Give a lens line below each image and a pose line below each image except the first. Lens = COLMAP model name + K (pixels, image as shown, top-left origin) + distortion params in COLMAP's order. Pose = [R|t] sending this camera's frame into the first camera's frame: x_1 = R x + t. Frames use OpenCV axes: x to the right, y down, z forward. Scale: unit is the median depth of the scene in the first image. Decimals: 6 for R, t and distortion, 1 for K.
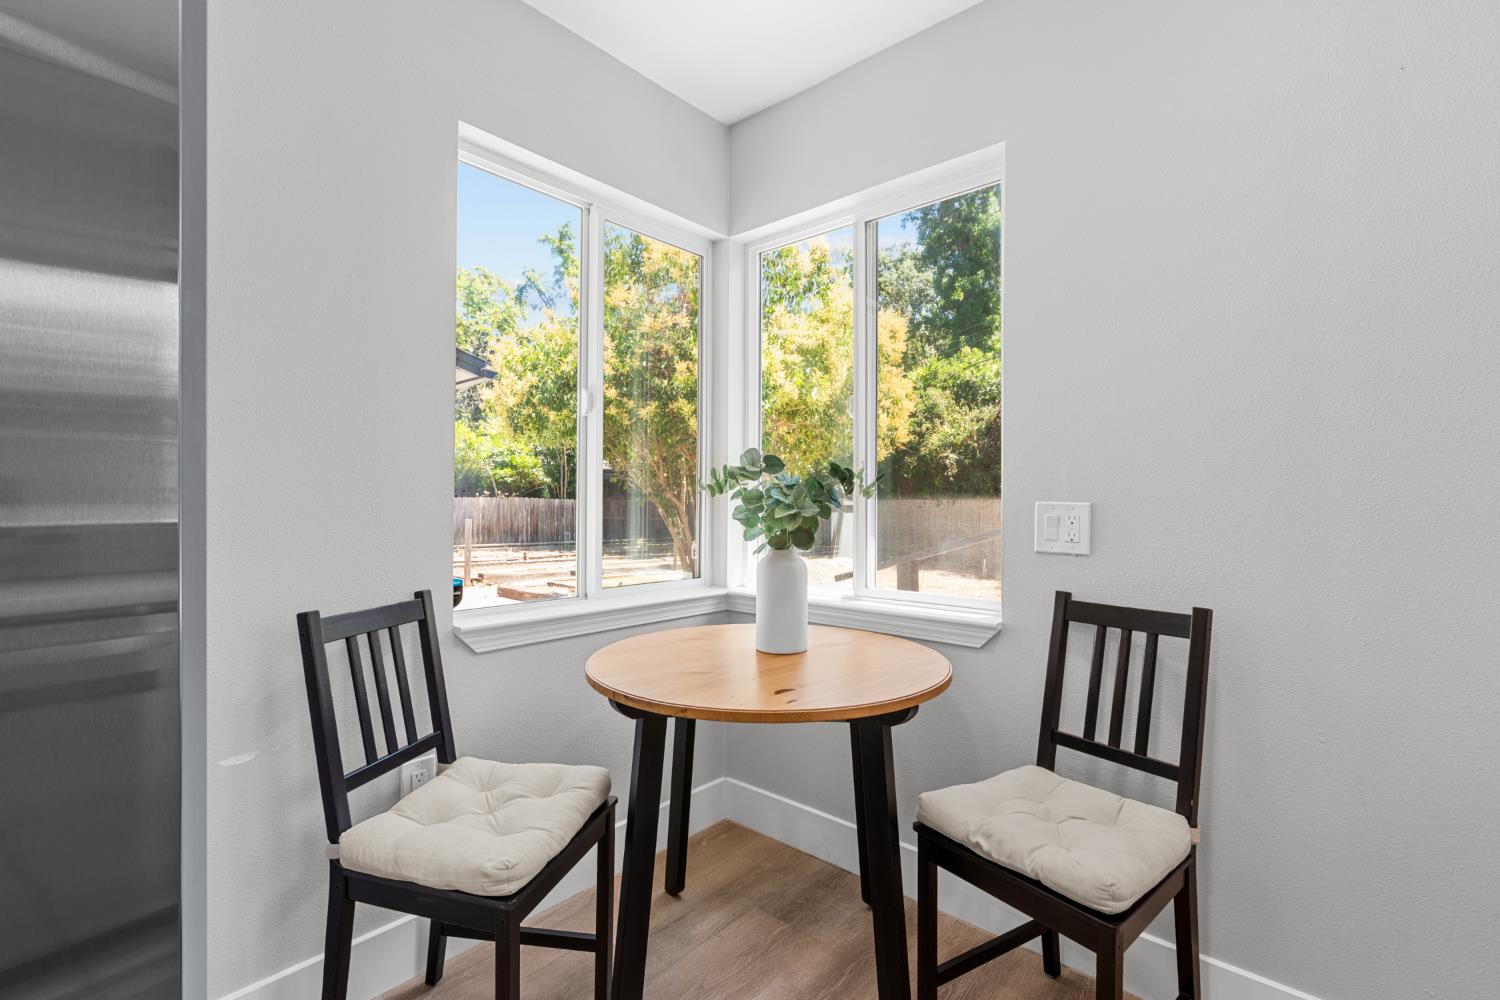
lens RADIAL K [[670.8, 0, 748.2], [0, 670.8, 497.7], [0, 0, 1]] dist [0.000484, 0.000411]
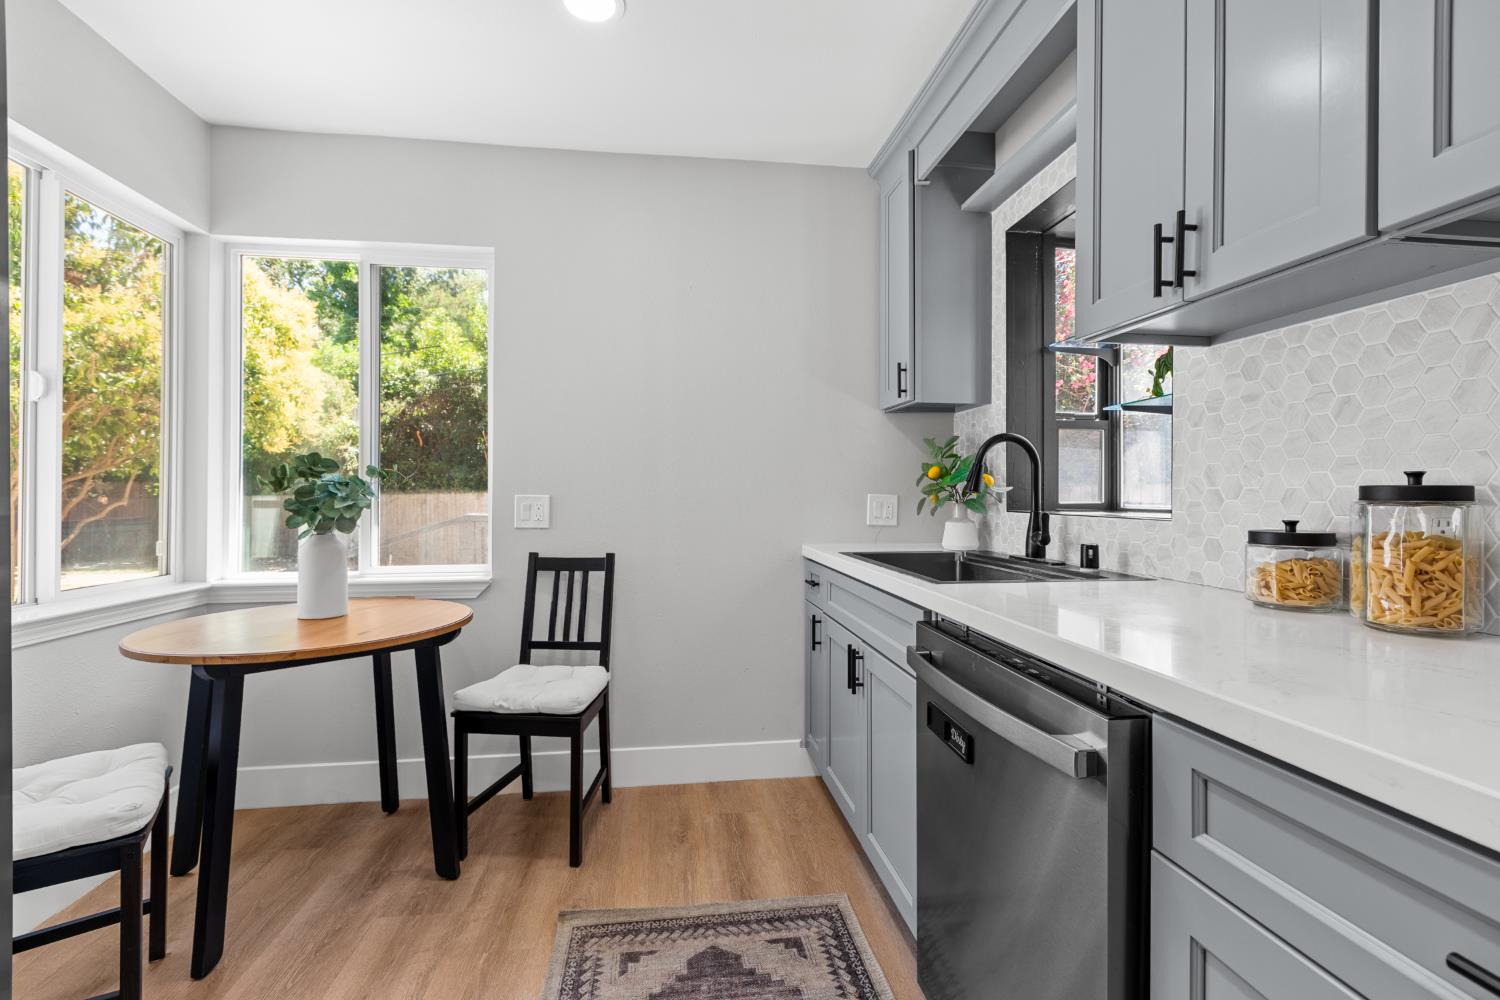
lens RADIAL K [[656.7, 0, 754.4], [0, 656.7, 493.9], [0, 0, 1]] dist [0.001256, 0.000174]
pose [[0.649031, -0.000968, 0.760761, -0.358196], [0.000389, 0.999999, 0.000940, 0.002364], [-0.760762, -0.000314, 0.649031, -0.381835]]
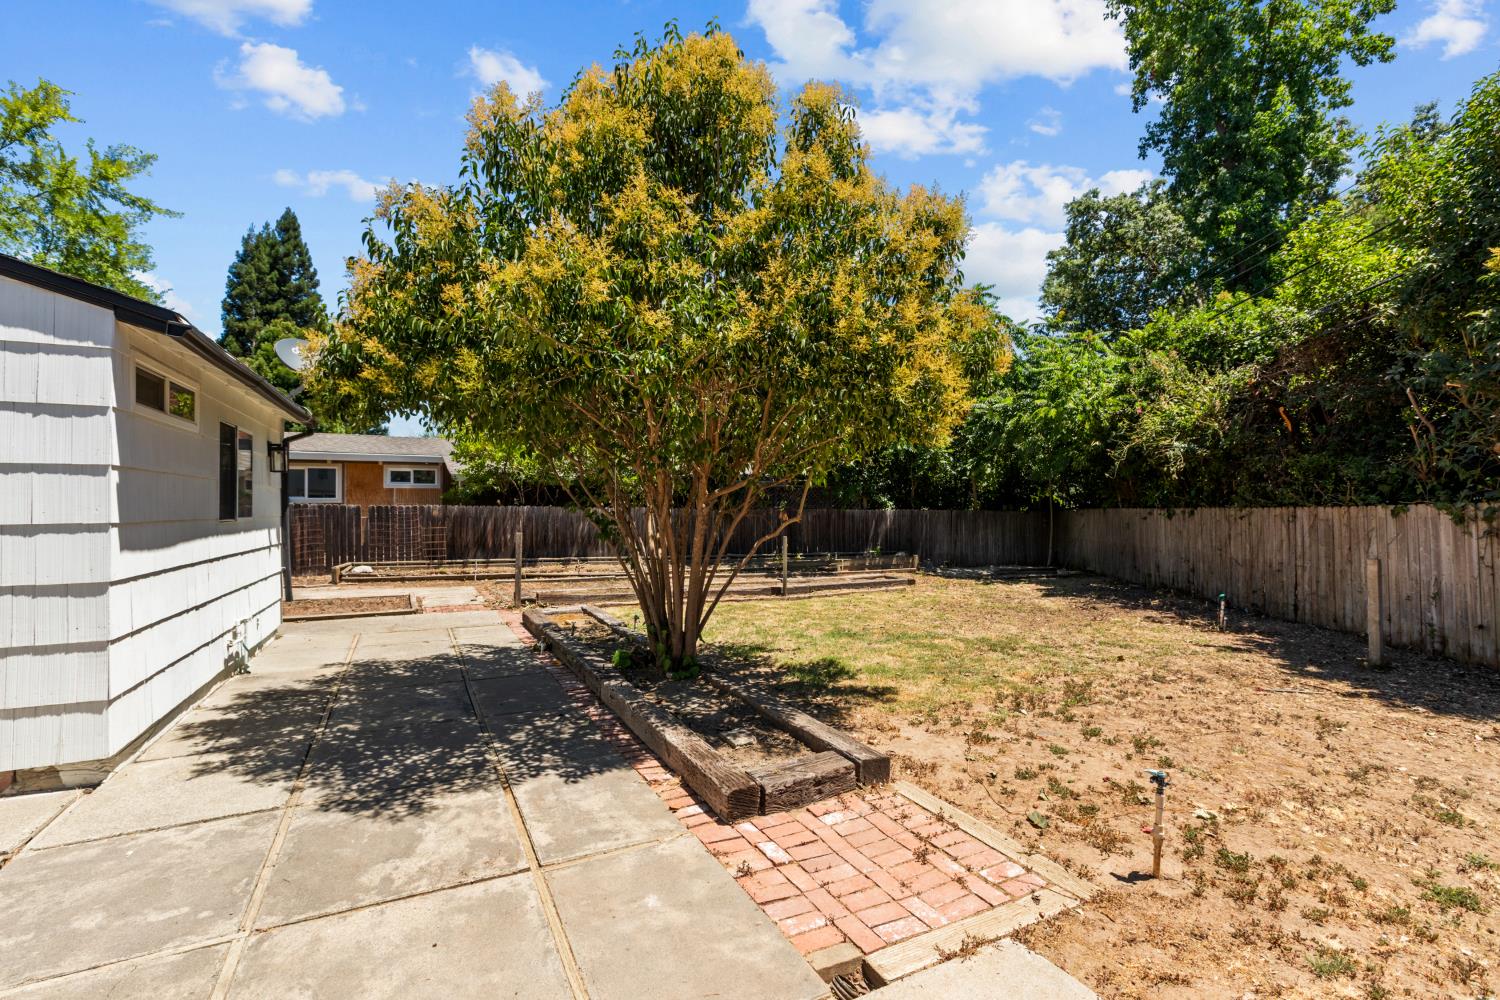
lens RADIAL K [[670.8, 0, 748.2], [0, 670.8, 497.7], [0, 0, 1]] dist [0.000484, 0.000411]
pose [[0.931819, -0.012875, -0.362695, 1.536797], [0.007144, 0.999828, -0.017139, 0.001570], [0.362854, 0.013380, 0.931750, 2.217340]]
